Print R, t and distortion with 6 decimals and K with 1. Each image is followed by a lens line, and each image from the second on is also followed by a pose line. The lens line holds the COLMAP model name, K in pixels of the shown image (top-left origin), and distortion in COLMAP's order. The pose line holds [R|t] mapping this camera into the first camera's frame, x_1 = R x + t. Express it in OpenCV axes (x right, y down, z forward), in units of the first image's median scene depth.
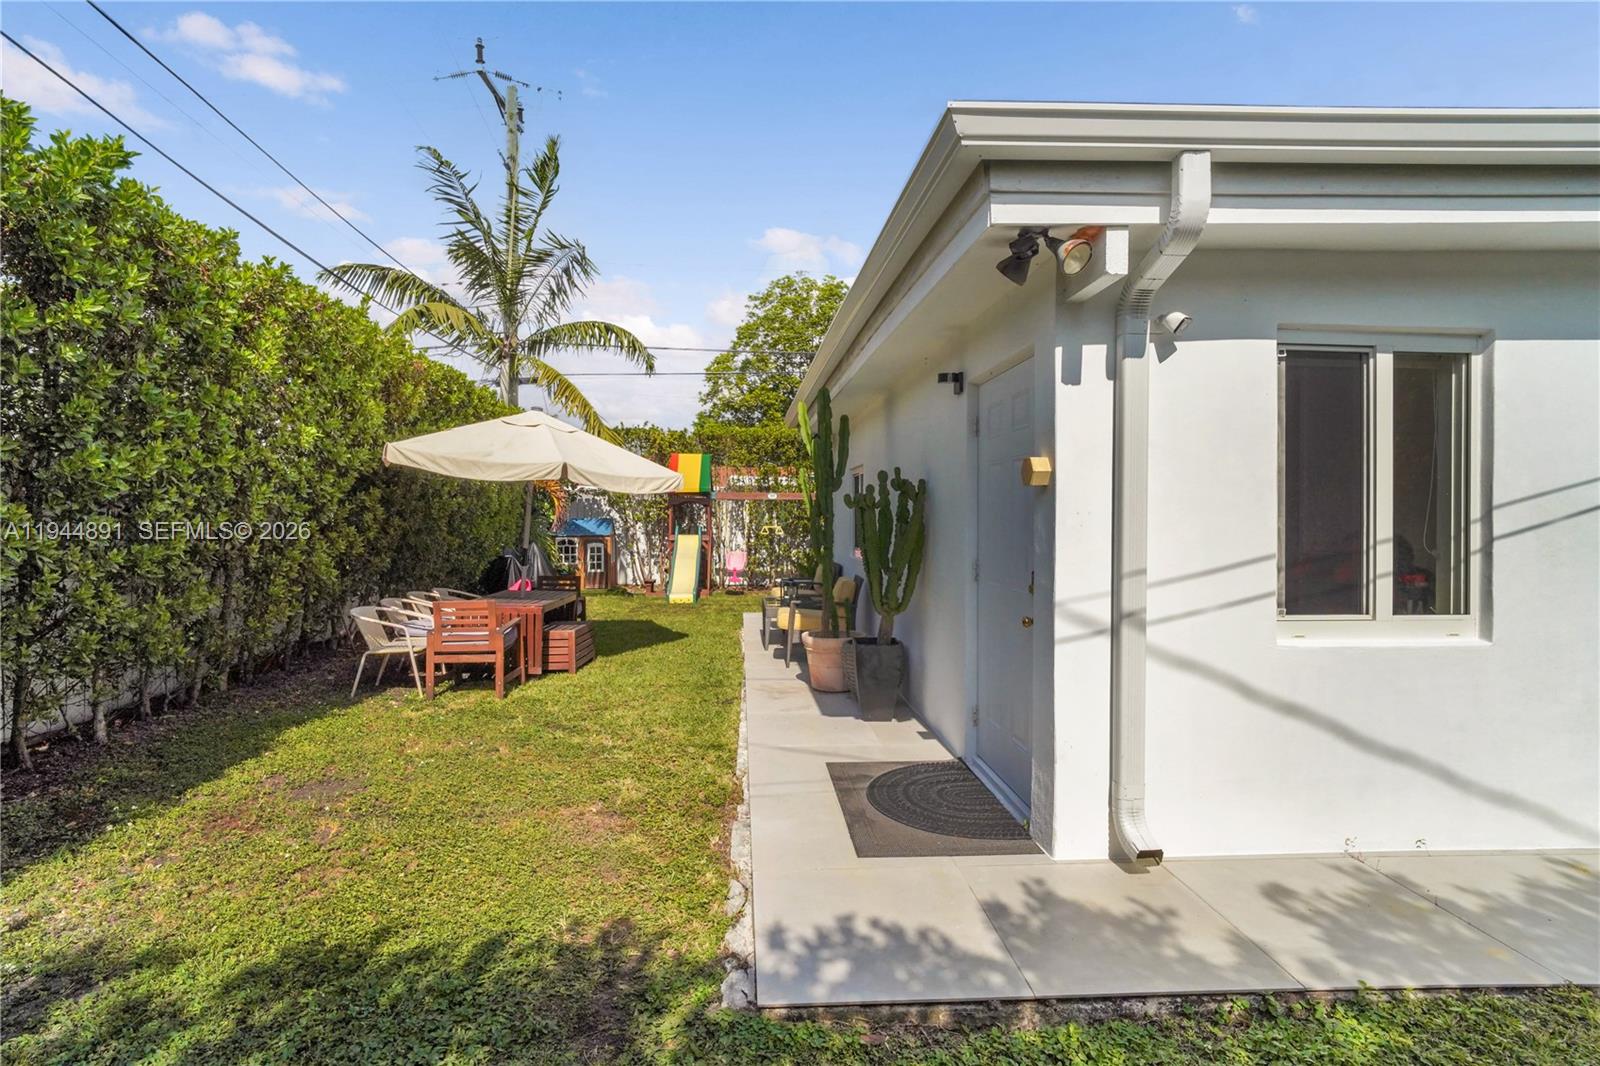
lens RADIAL K [[743.7, 0, 777.5], [0, 743.7, 498.9], [0, 0, 1]] dist [0.000122, -0.000034]
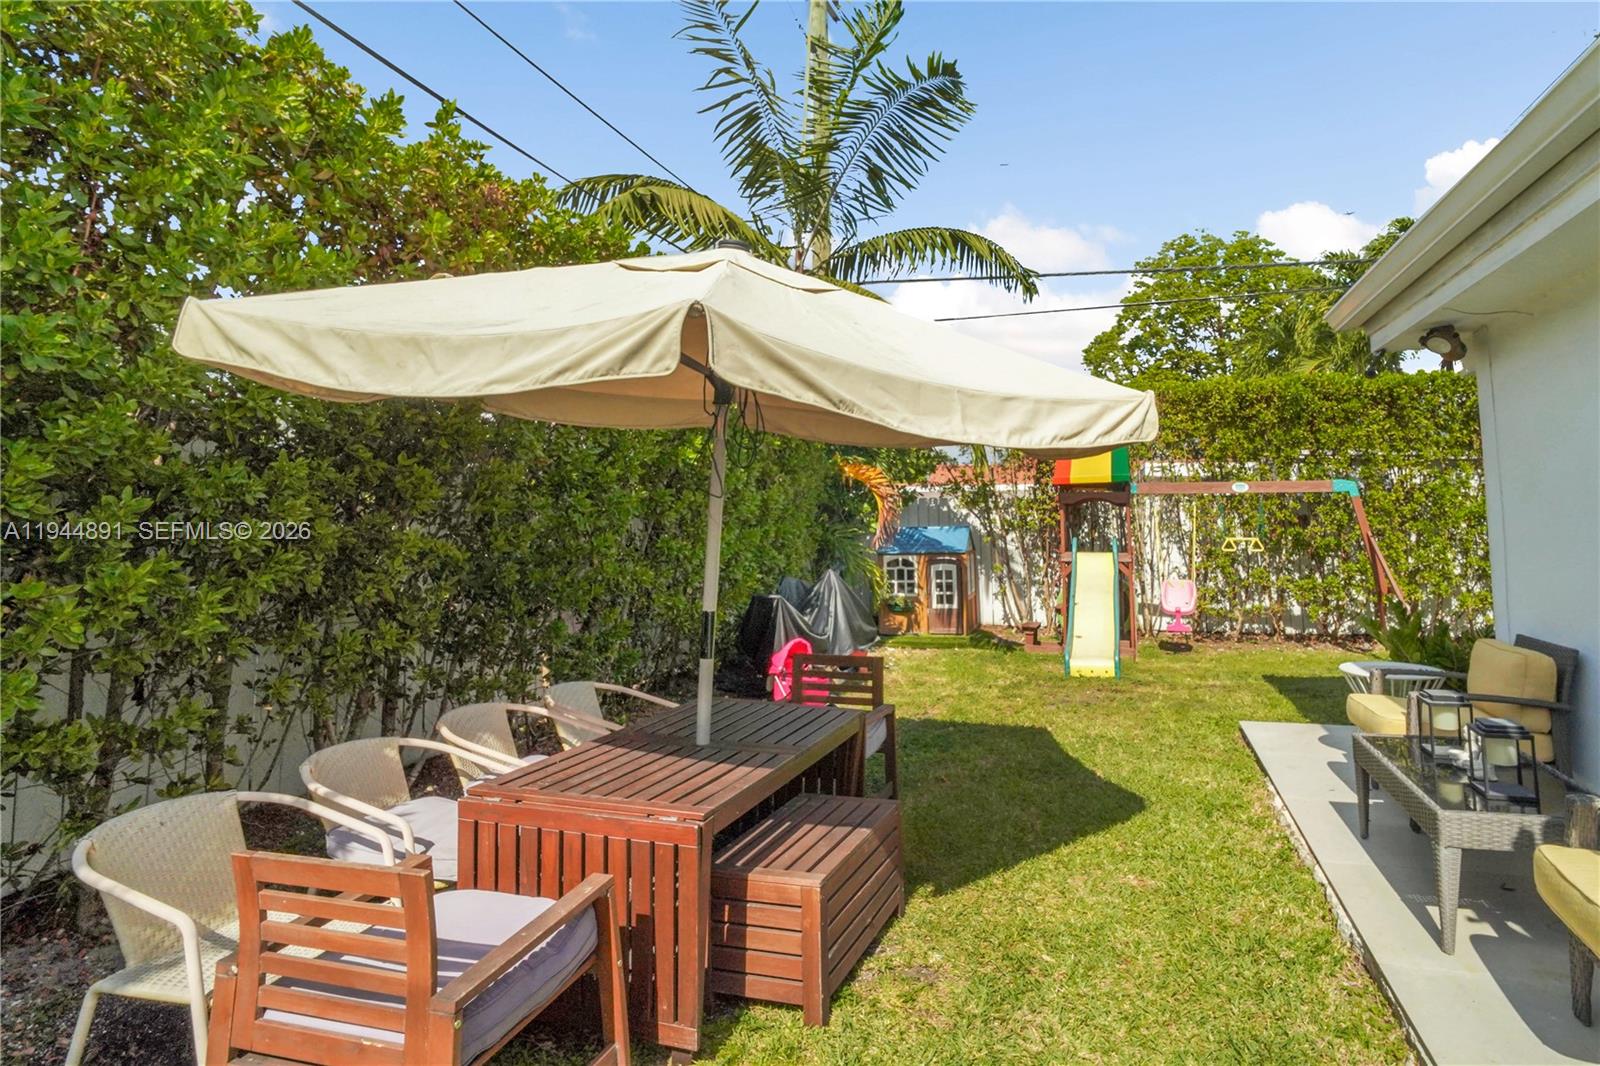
lens RADIAL K [[743.7, 0, 777.5], [0, 743.7, 498.9], [0, 0, 1]] dist [0.000122, -0.000034]
pose [[0.884193, -0.022833, -0.466564, -0.063216], [0.018925, 0.999736, -0.013061, 0.007153], [0.466739, 0.002719, 0.884391, 0.331479]]
